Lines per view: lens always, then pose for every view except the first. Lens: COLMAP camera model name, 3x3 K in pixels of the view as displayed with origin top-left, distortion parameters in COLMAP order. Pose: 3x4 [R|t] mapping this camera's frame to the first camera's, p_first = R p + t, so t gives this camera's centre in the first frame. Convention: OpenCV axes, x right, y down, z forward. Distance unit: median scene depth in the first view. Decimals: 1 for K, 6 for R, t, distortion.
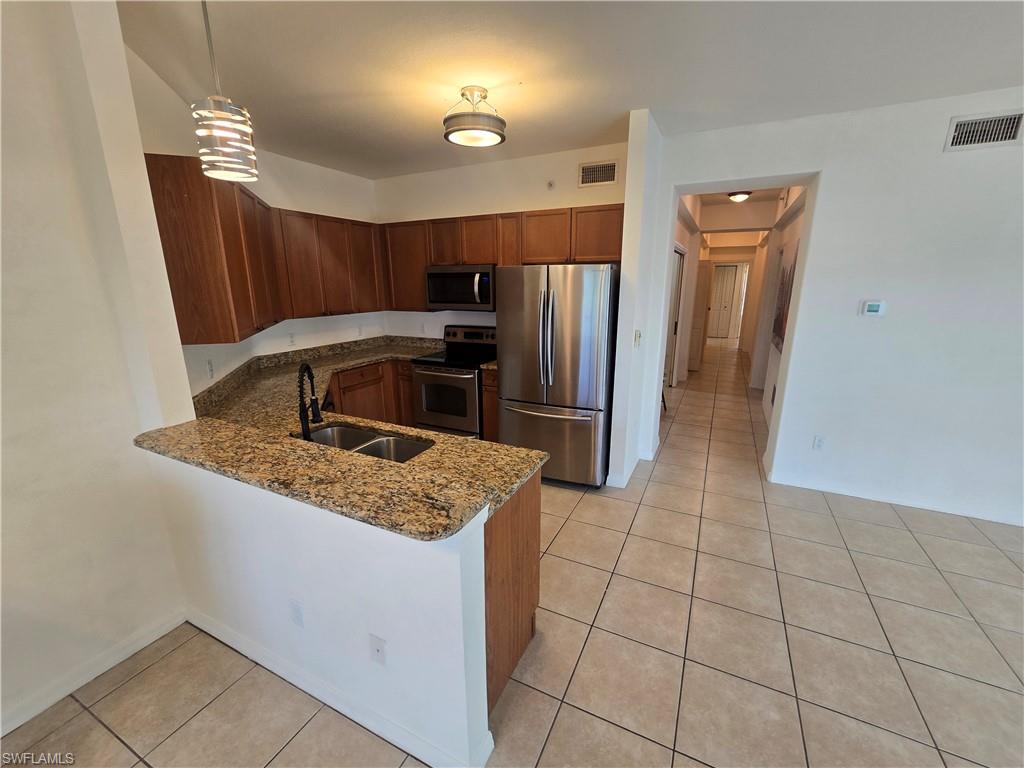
lens RADIAL K [[419.9, 0, 517.1], [0, 419.9, 389.3], [0, 0, 1]] dist [-0.009035, 0.002623]
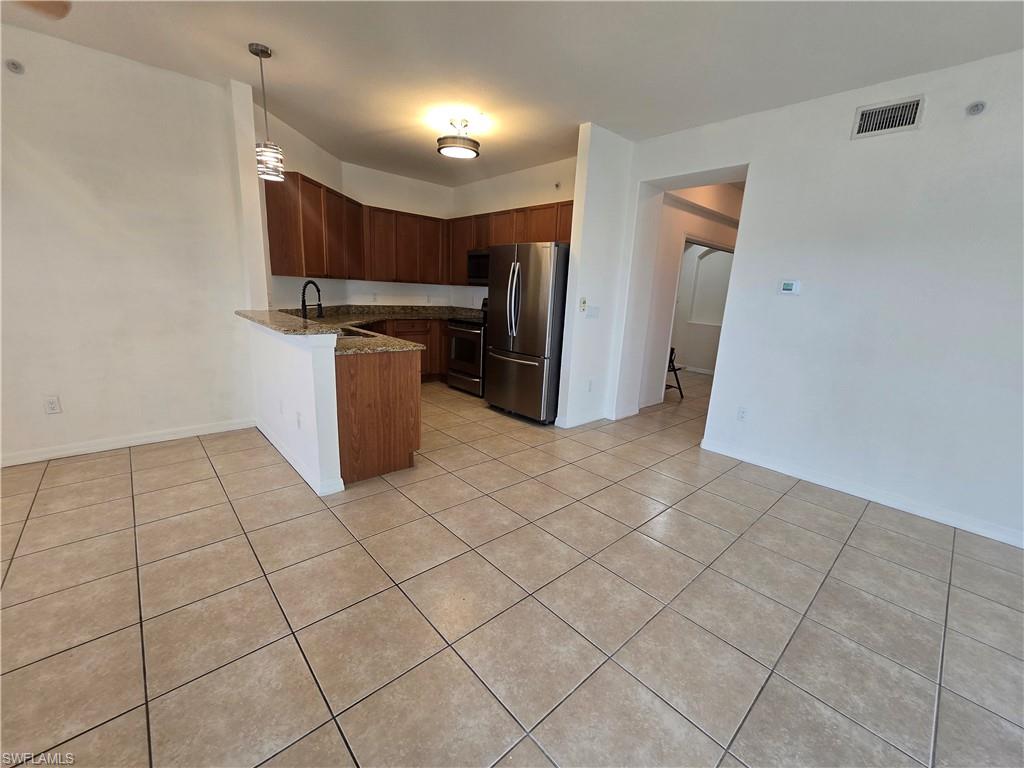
lens RADIAL K [[419.9, 0, 518.7], [0, 419.9, 390.0], [0, 0, 1]] dist [-0.009035, 0.002623]
pose [[0.929919, 0.134884, -0.342136, 0.553026], [-0.144339, 0.989526, -0.002199, 0.153977], [0.338256, 0.051428, 0.939648, -0.208923]]
